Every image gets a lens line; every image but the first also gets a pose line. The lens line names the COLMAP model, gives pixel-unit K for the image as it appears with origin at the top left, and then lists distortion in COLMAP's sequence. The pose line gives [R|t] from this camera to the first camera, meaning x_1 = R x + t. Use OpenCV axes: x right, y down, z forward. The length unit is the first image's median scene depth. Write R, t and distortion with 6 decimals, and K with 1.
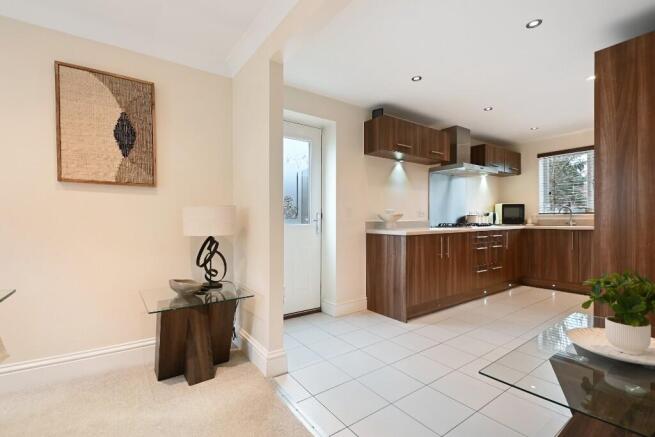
lens RADIAL K [[289.6, 0, 324.1], [0, 289.6, 217.2], [0, 0, 1]] dist [0.076402, 0.000114]
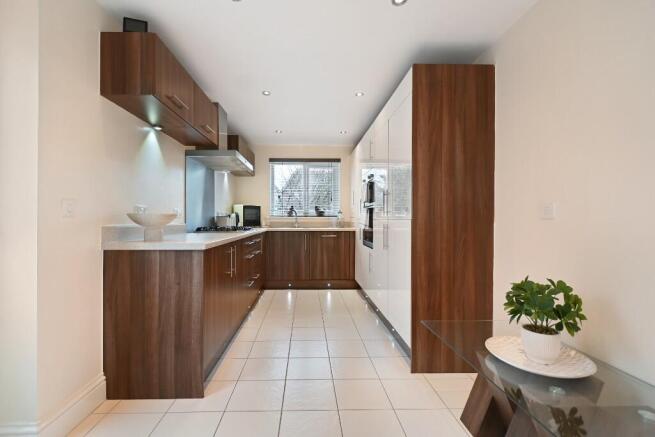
lens RADIAL K [[311.8, 0, 327.5], [0, 311.8, 218.5], [0, 0, 1]] dist [-0.001976, -0.000184]
pose [[0.554330, 0.007939, 0.832259, -0.099701], [-0.009057, 0.999953, -0.003506, -0.001825], [-0.832248, -0.005594, 0.554376, 0.398267]]
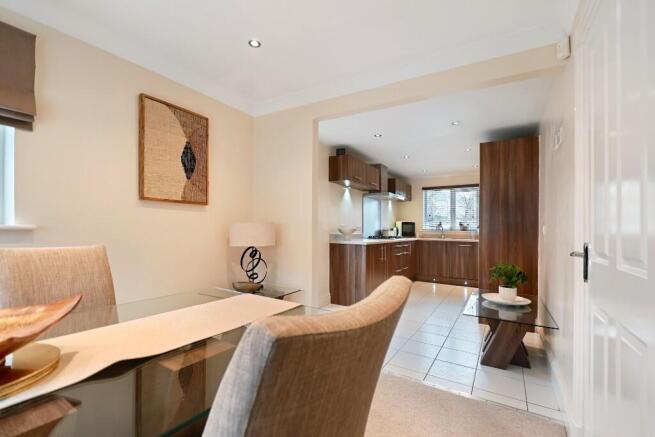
lens RADIAL K [[292.0, 0, 327.5], [0, 292.0, 218.5], [0, 0, 1]] dist [0.220429, -0.000003]
pose [[0.921633, 0.028636, 0.387004, -0.388638], [-0.016049, 0.999233, -0.035719, -0.009395], [-0.387730, 0.026709, 0.921386, -0.190869]]
